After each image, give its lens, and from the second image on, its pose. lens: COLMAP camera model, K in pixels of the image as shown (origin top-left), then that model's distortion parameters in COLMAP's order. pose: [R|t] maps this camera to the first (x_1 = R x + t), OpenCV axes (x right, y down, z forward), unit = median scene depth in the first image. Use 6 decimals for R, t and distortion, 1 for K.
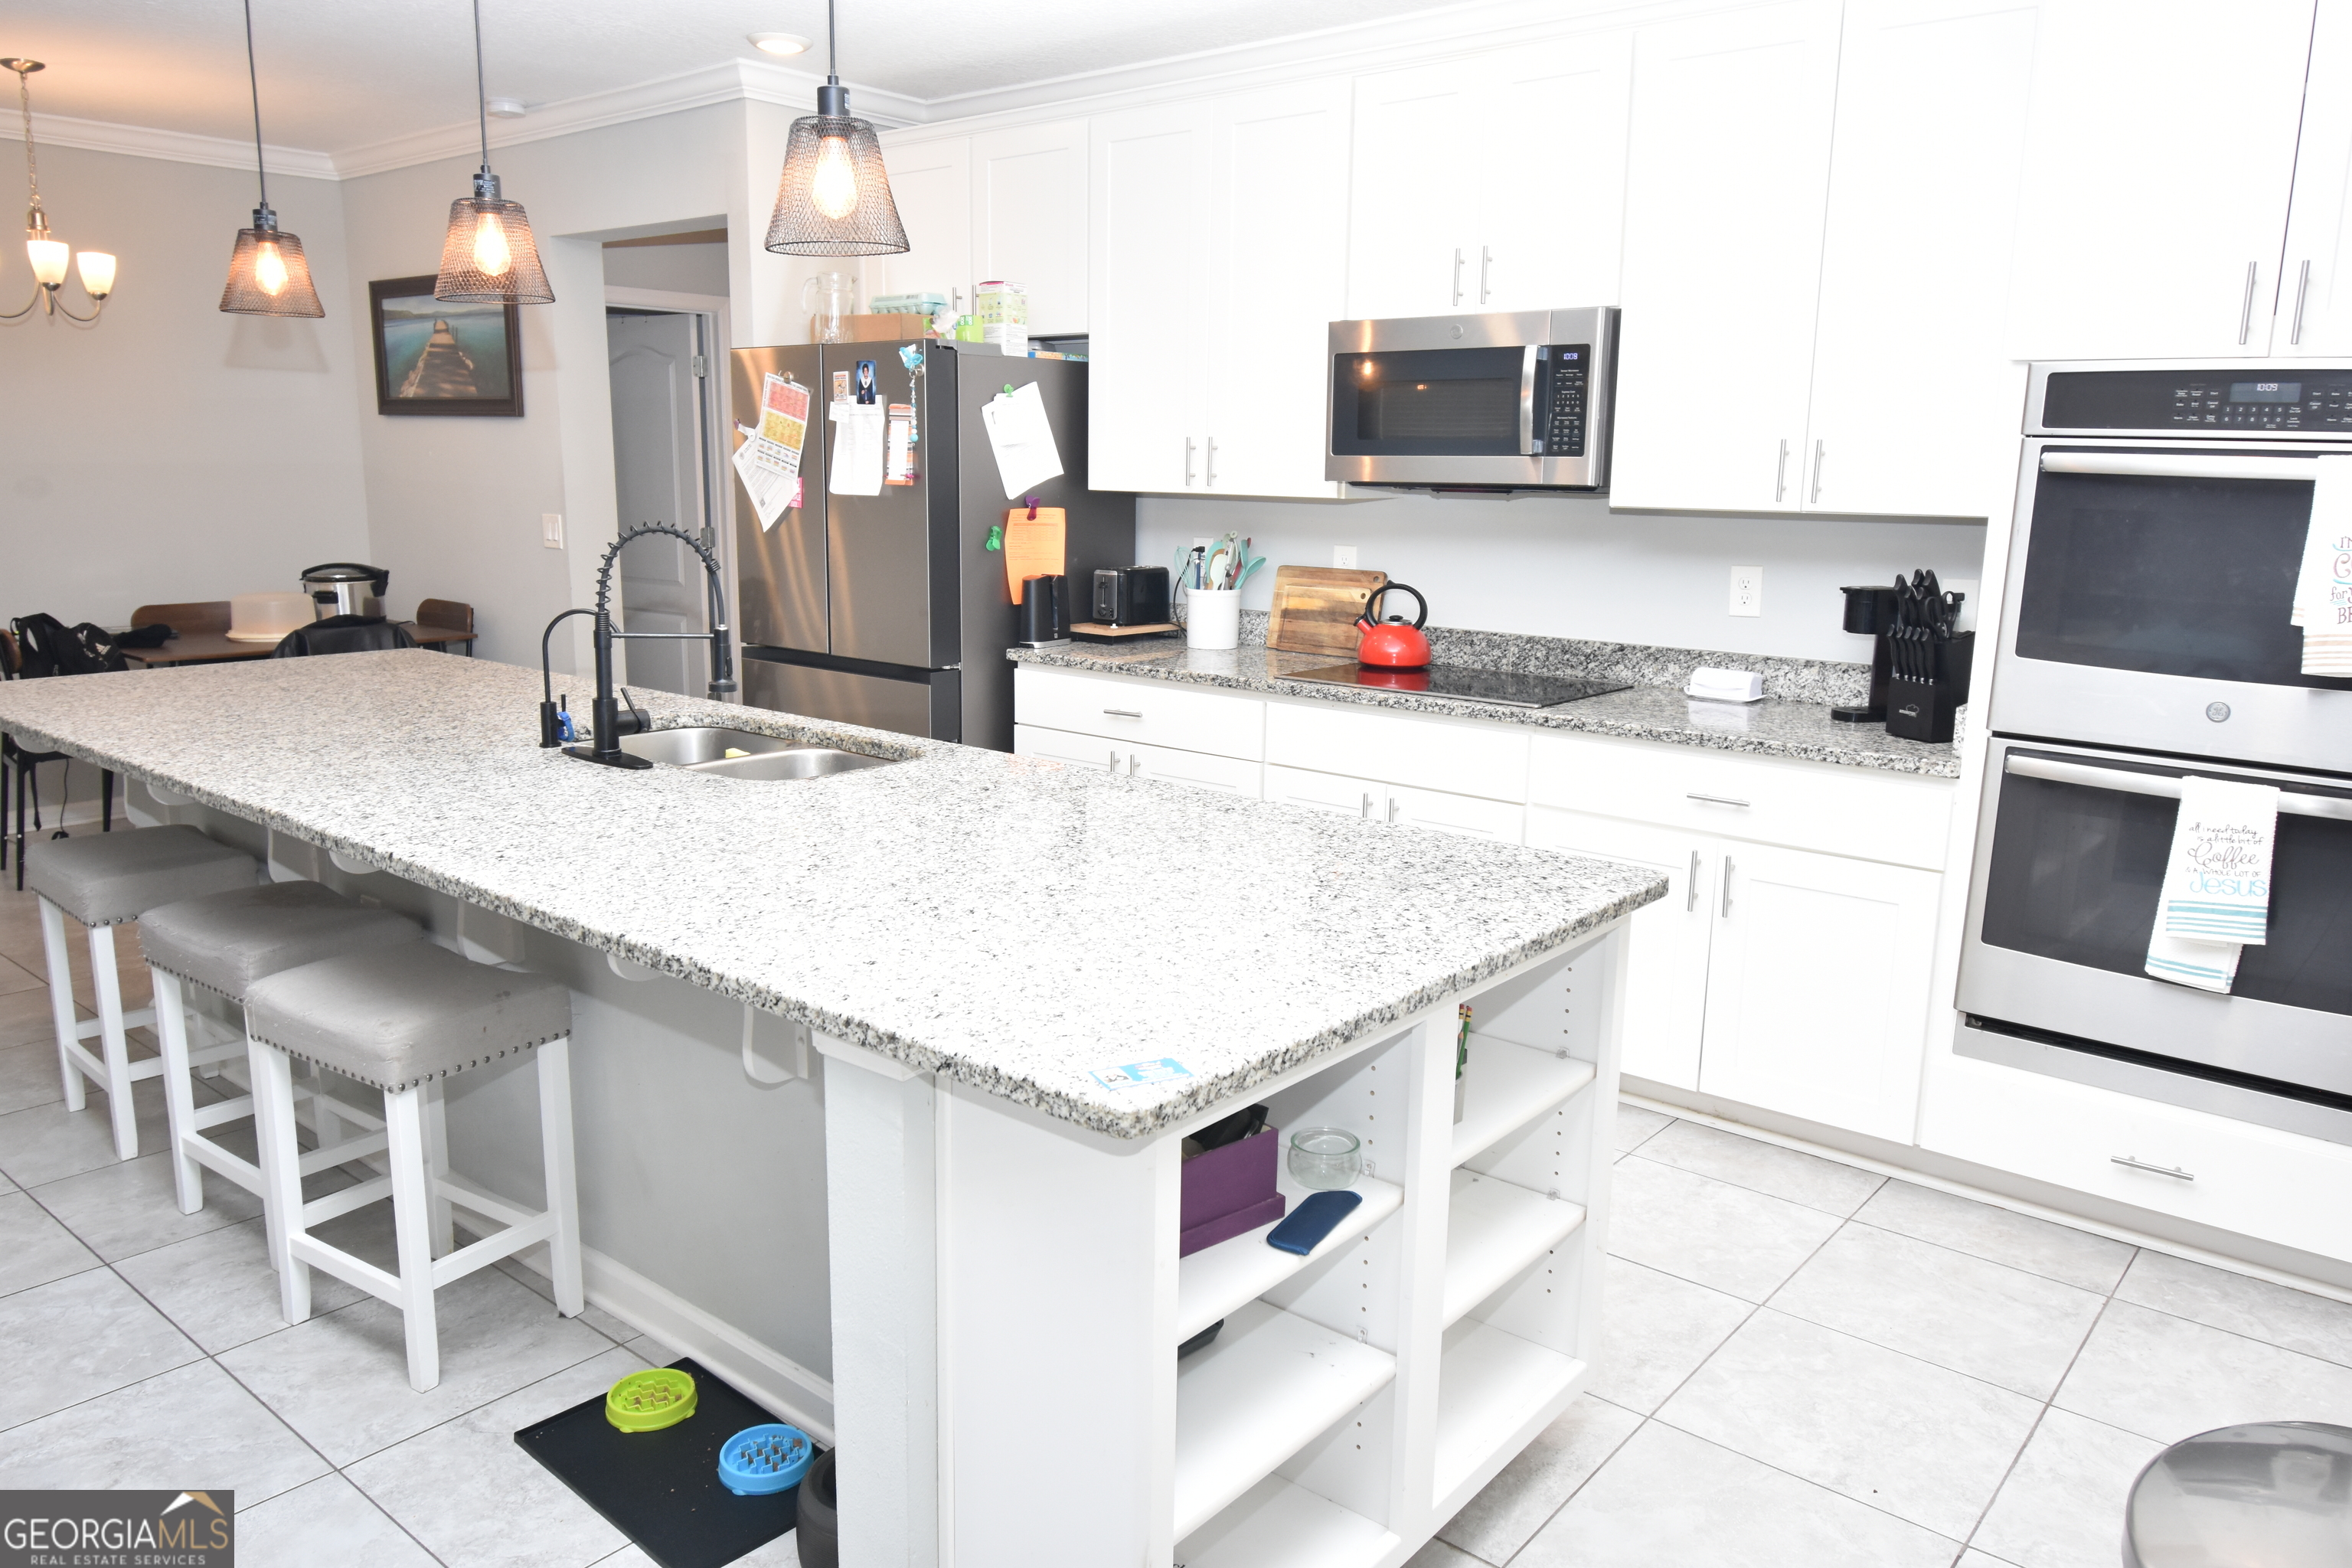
lens RADIAL K [[1794.7, 0, 1176.0], [0, 1794.7, 784.0], [0, 0, 1]] dist [0.009085, 0.002400]
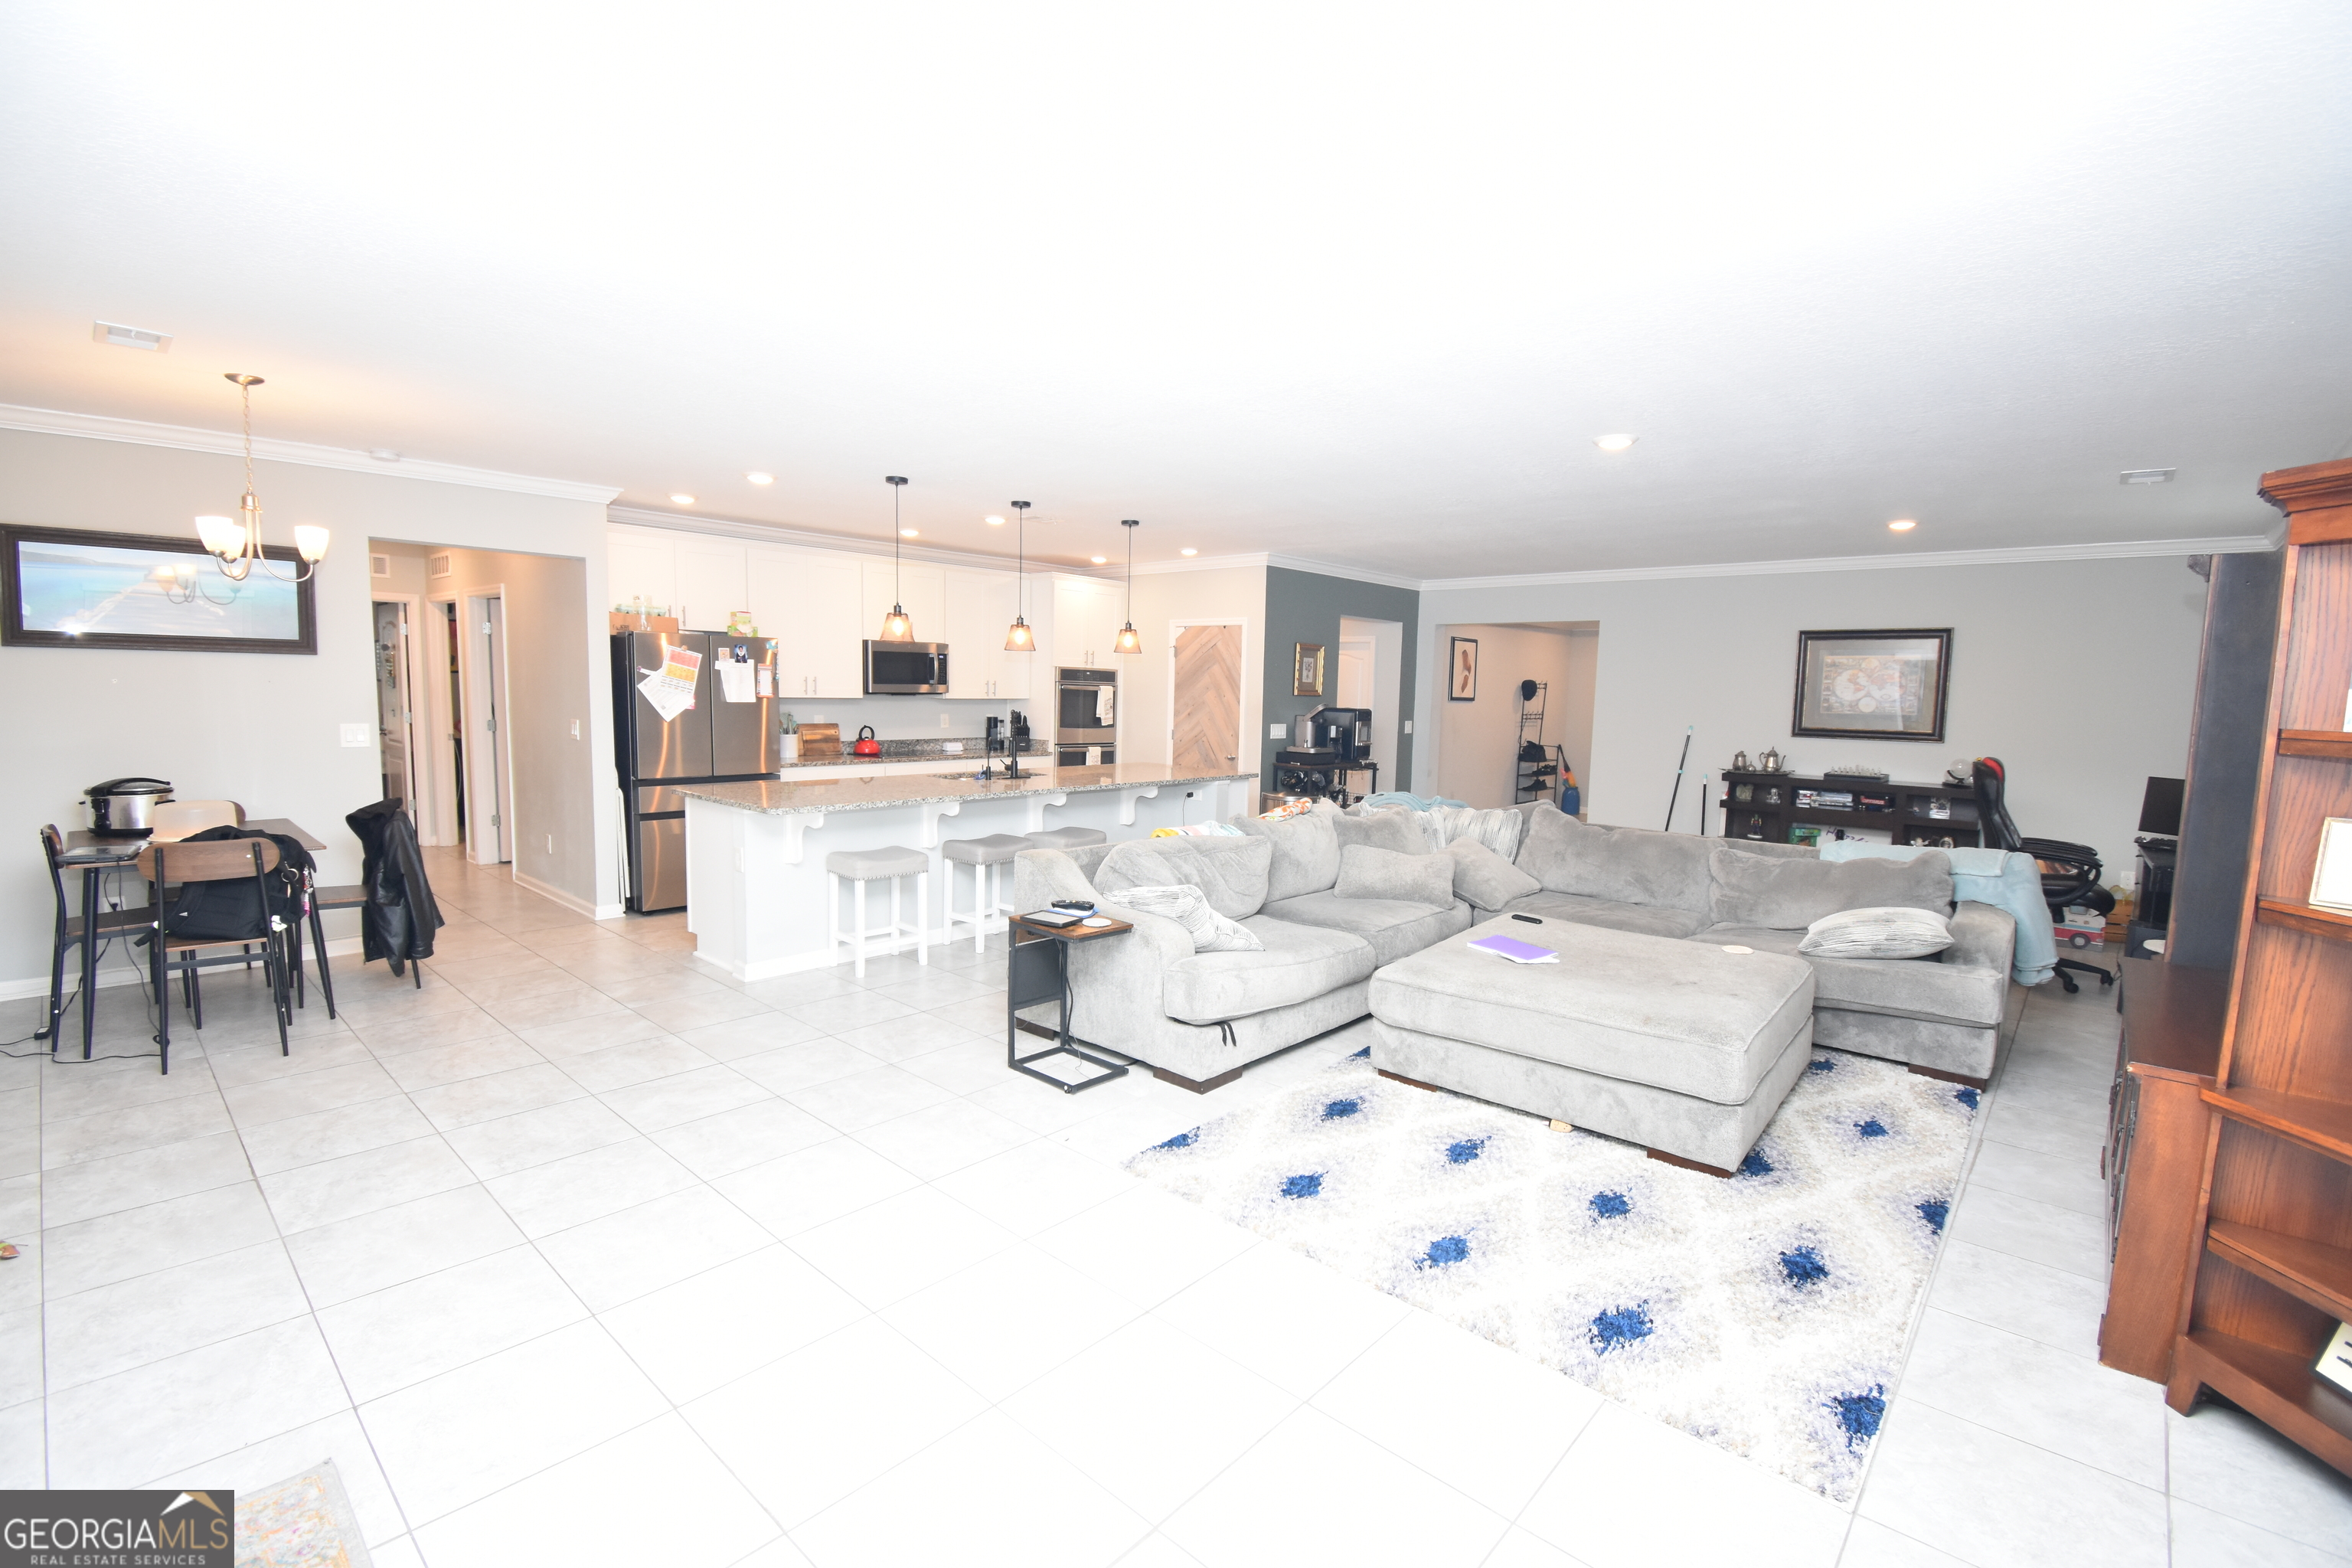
lens RADIAL K [[1033.7, 0, 1176.0], [0, 1033.7, 784.0], [0, 0, 1]] dist [0.021060, -0.024481]
pose [[0.008116, -0.105294, 0.994408, -1.509405], [0.165815, 0.980815, 0.102502, -0.102958], [-0.986123, 0.164056, 0.025420, 0.440904]]
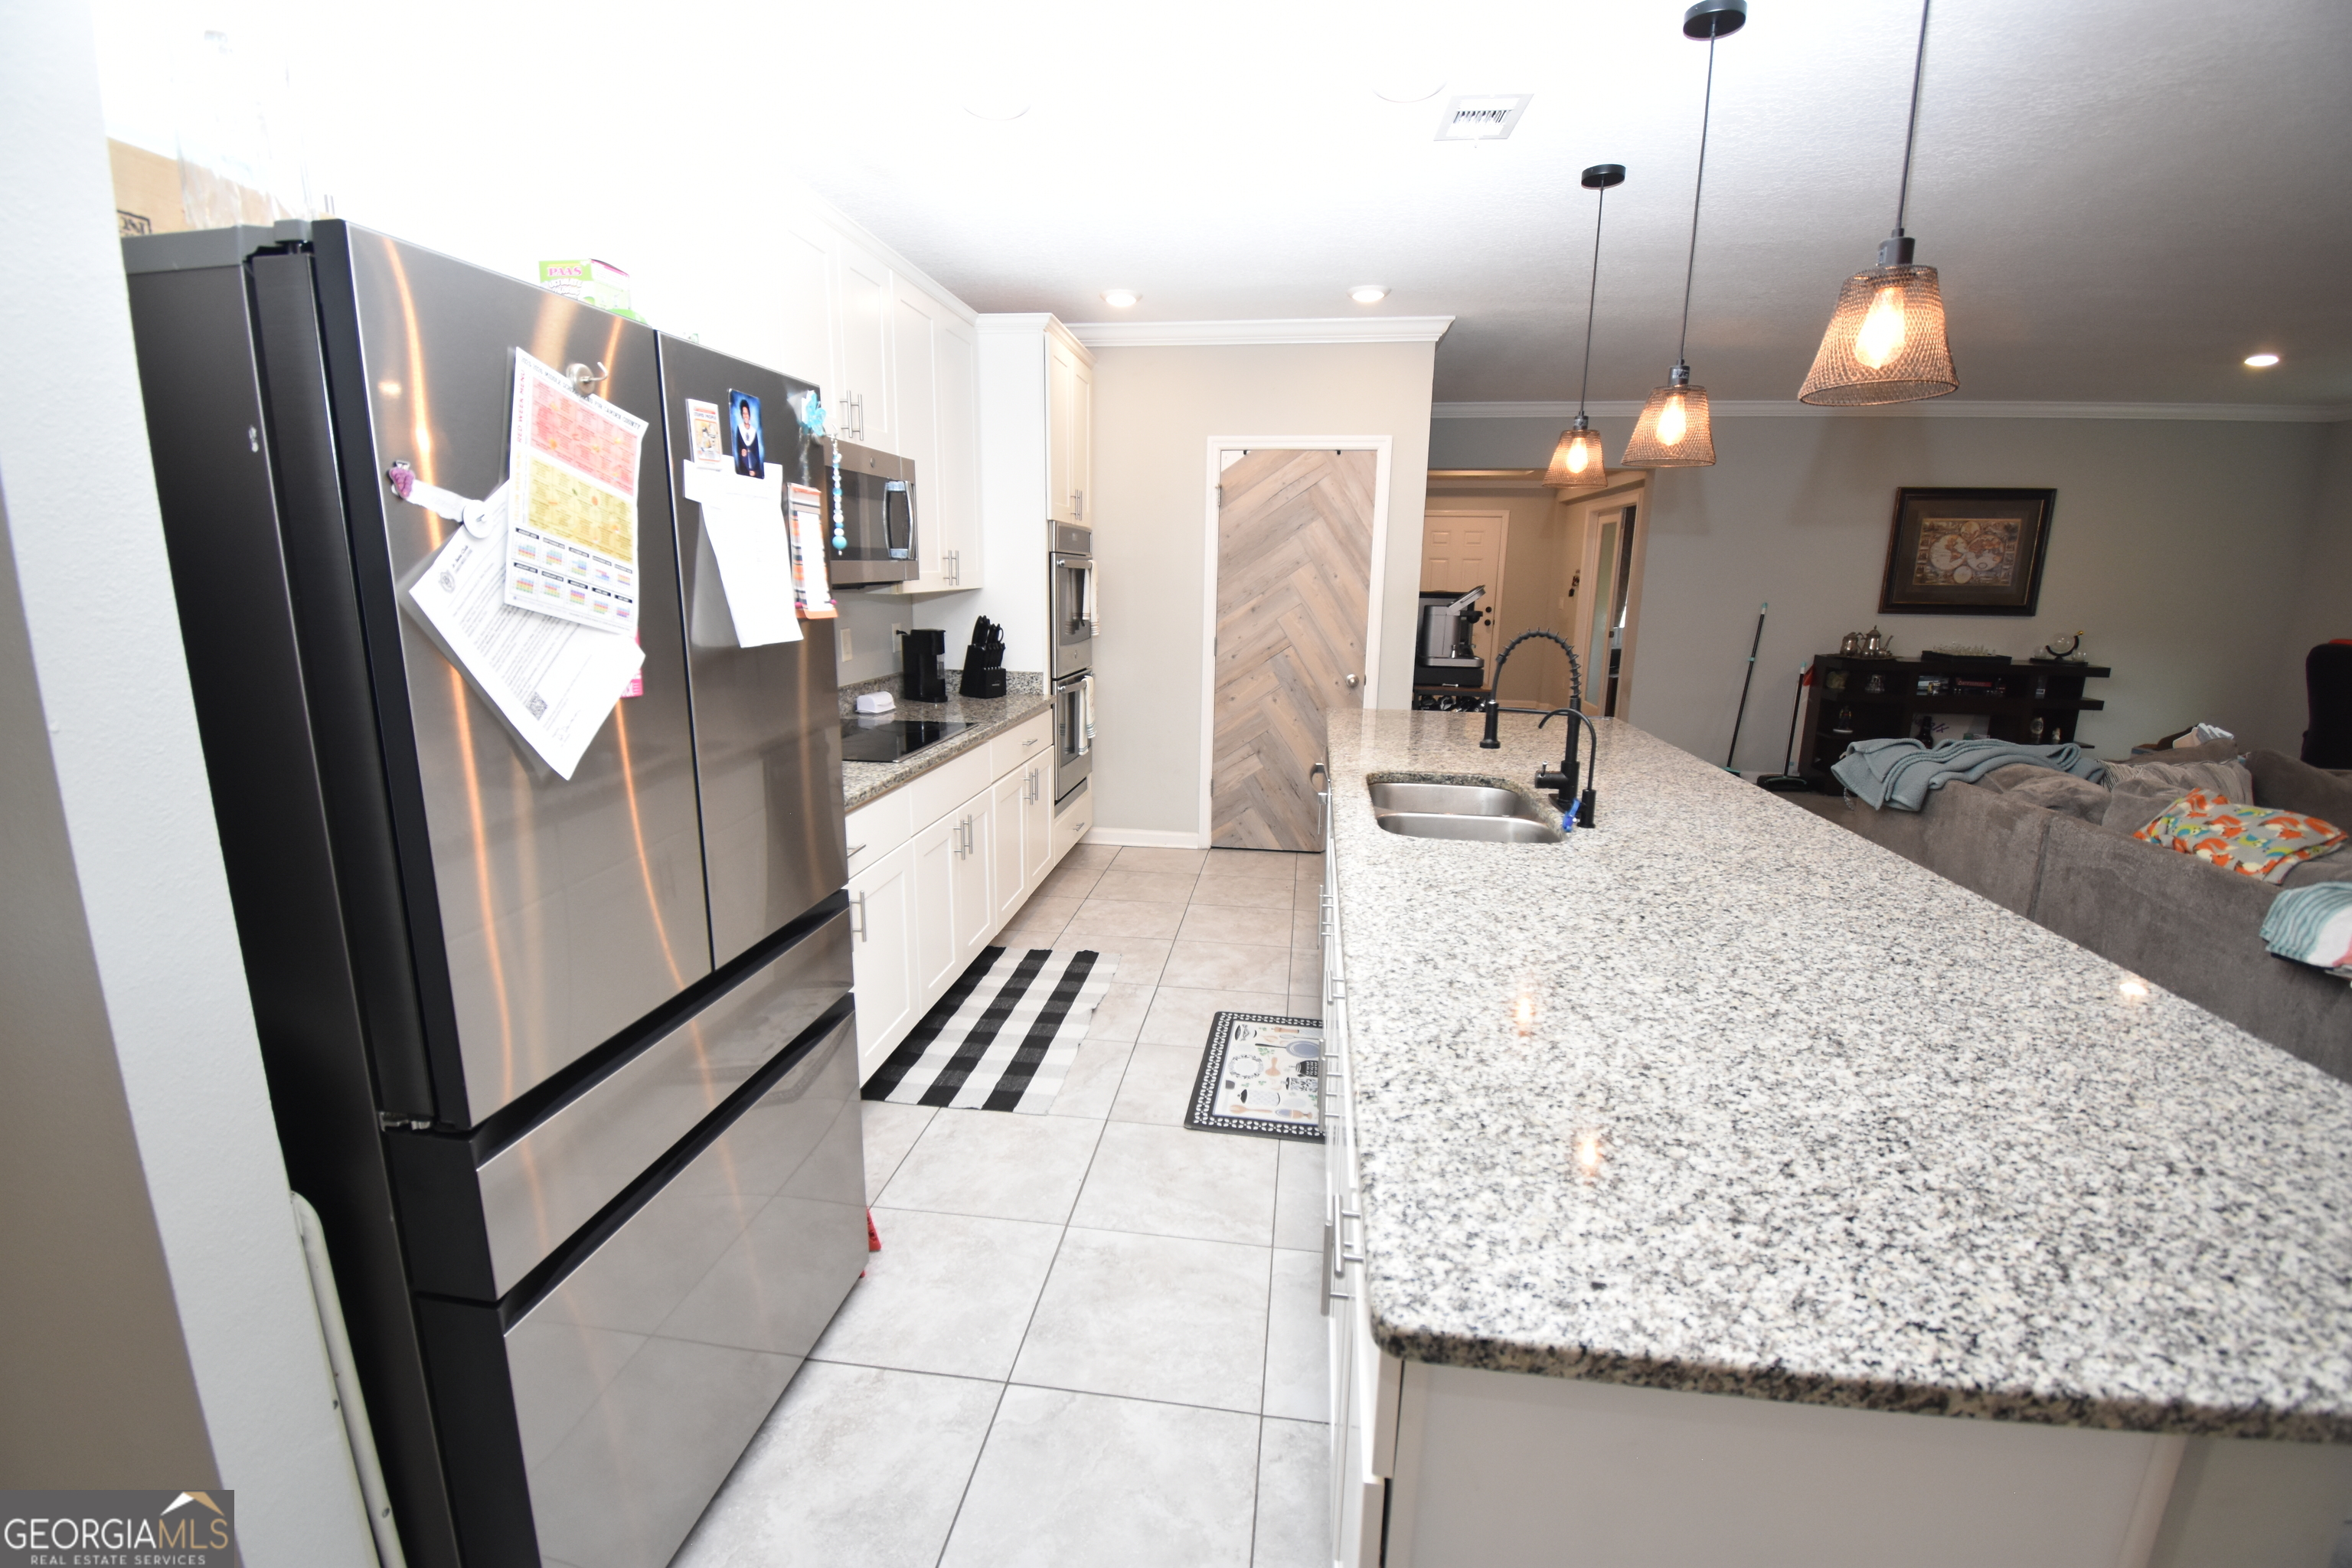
lens RADIAL K [[1033.7, 0, 1176.0], [0, 1033.7, 784.0], [0, 0, 1]] dist [0.021060, -0.024481]
pose [[-0.551974, -0.189139, 0.812128, -0.517053], [0.137560, 0.939938, 0.312400, -0.204438], [-0.822437, 0.284153, -0.492803, 1.075700]]
